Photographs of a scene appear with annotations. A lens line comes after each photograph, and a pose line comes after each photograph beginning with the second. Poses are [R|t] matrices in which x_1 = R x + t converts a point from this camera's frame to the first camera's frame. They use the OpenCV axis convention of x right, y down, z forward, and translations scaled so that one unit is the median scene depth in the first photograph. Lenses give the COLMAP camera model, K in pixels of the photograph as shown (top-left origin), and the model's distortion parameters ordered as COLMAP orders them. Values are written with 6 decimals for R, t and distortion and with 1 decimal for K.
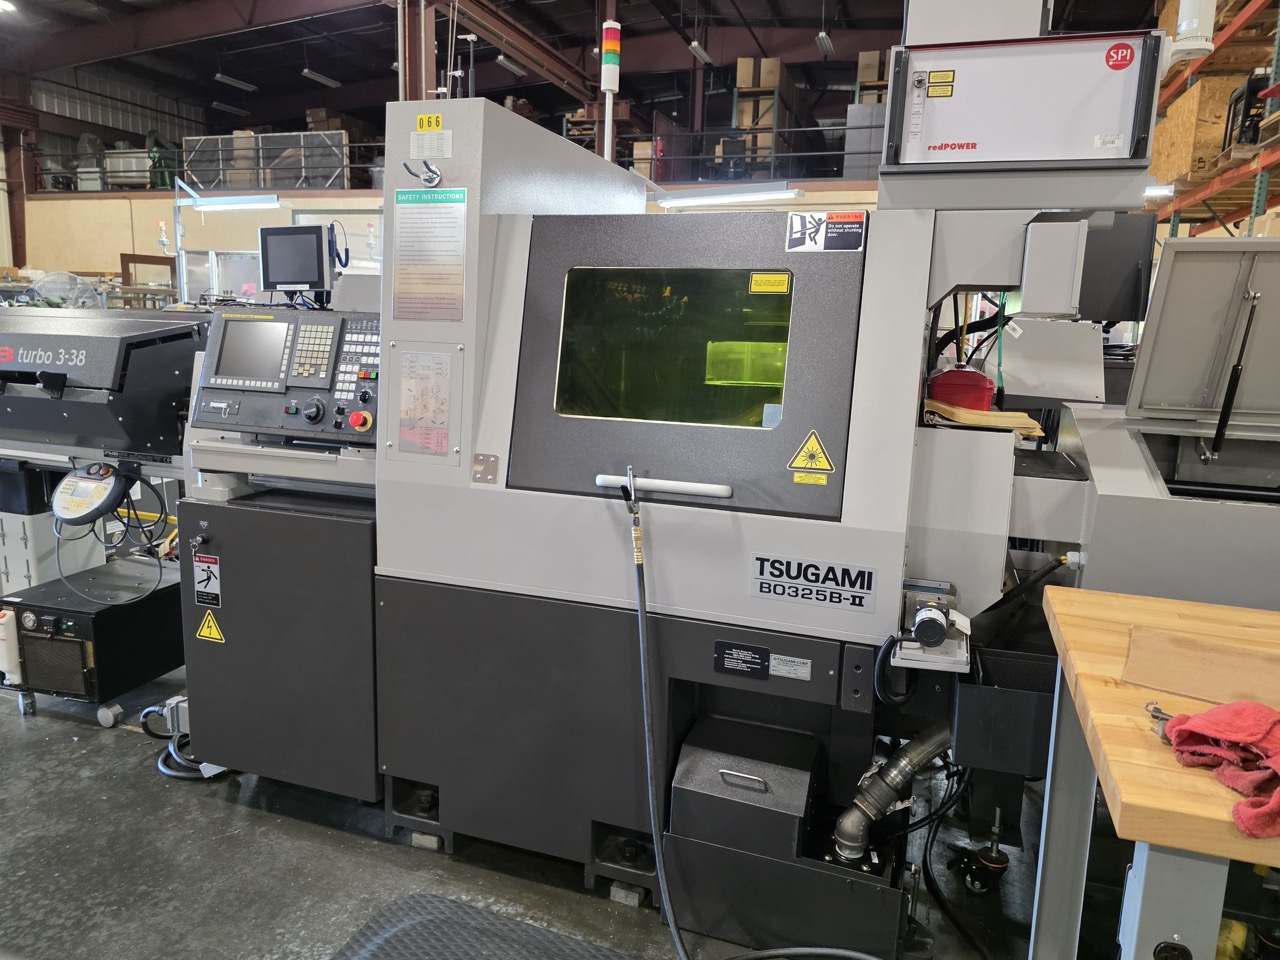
lens RADIAL K [[877.6, 0, 643.0], [0, 877.6, 457.7], [0, 0, 1]] dist [0.089392, -0.087134]
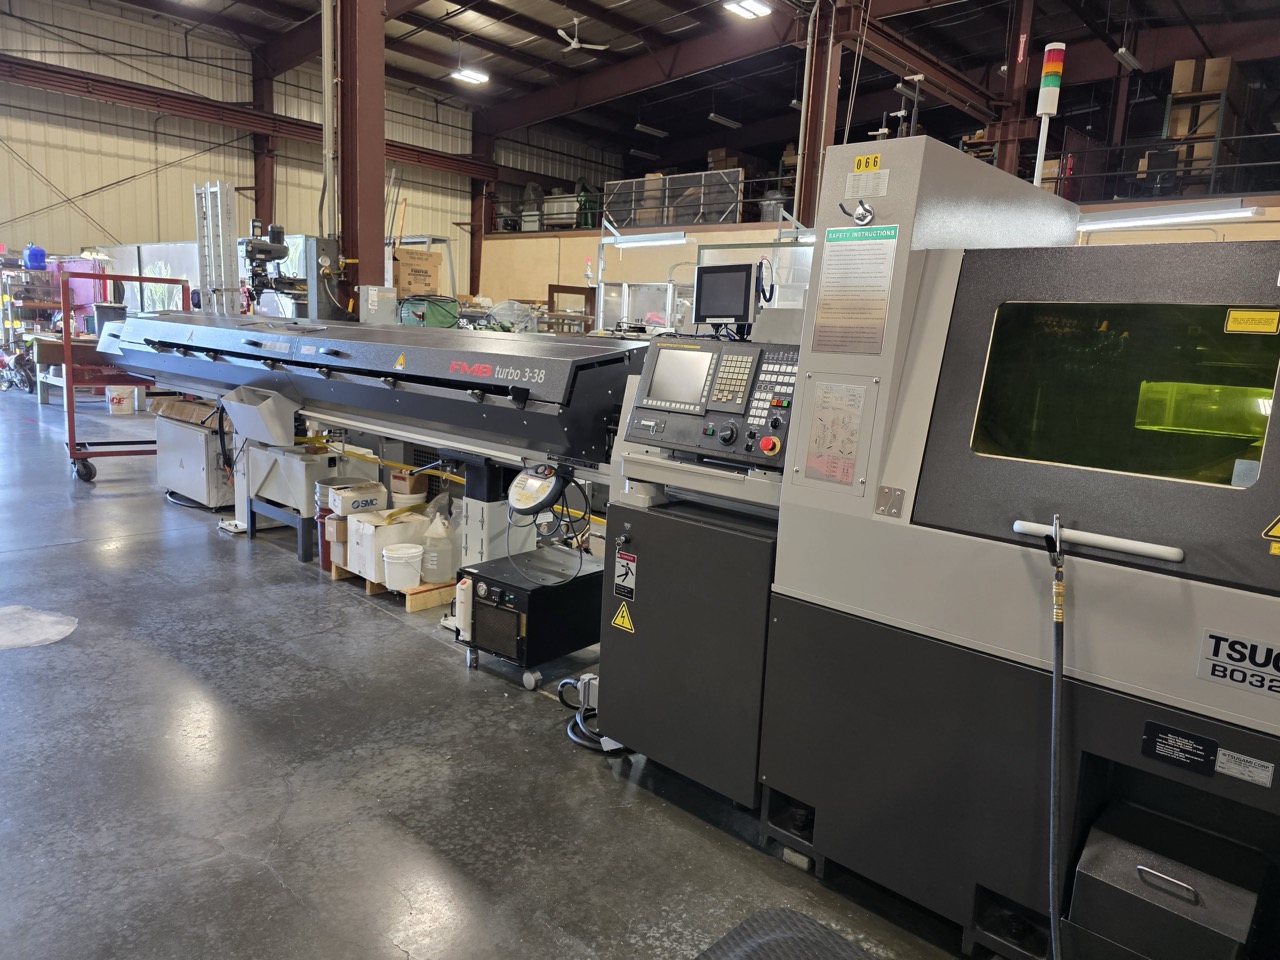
lens RADIAL K [[877.6, 0, 643.0], [0, 877.6, 457.7], [0, 0, 1]] dist [0.089392, -0.087134]
pose [[0.923164, 0.076220, -0.376773, -0.057658], [-0.086511, 0.996196, -0.010440, -0.002728], [0.374544, 0.042232, 0.926247, -0.032985]]
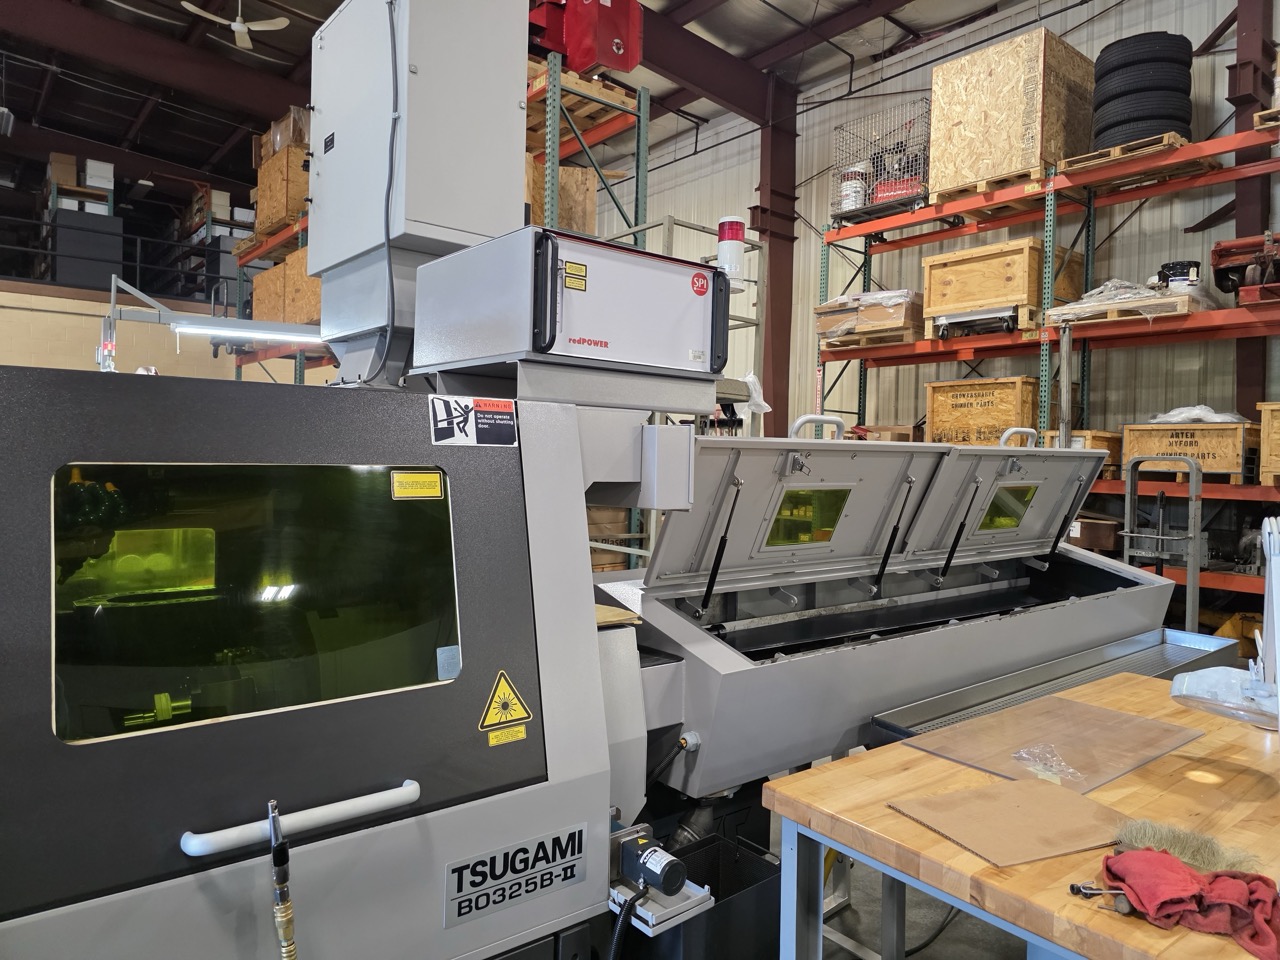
lens RADIAL K [[877.6, 0, 643.0], [0, 877.6, 457.7], [0, 0, 1]] dist [0.089392, -0.087134]
pose [[0.519510, -0.022559, 0.854167, -0.341273], [0.126155, 0.990721, -0.050563, -0.136986], [-0.845100, 0.134025, 0.517535, 0.384445]]
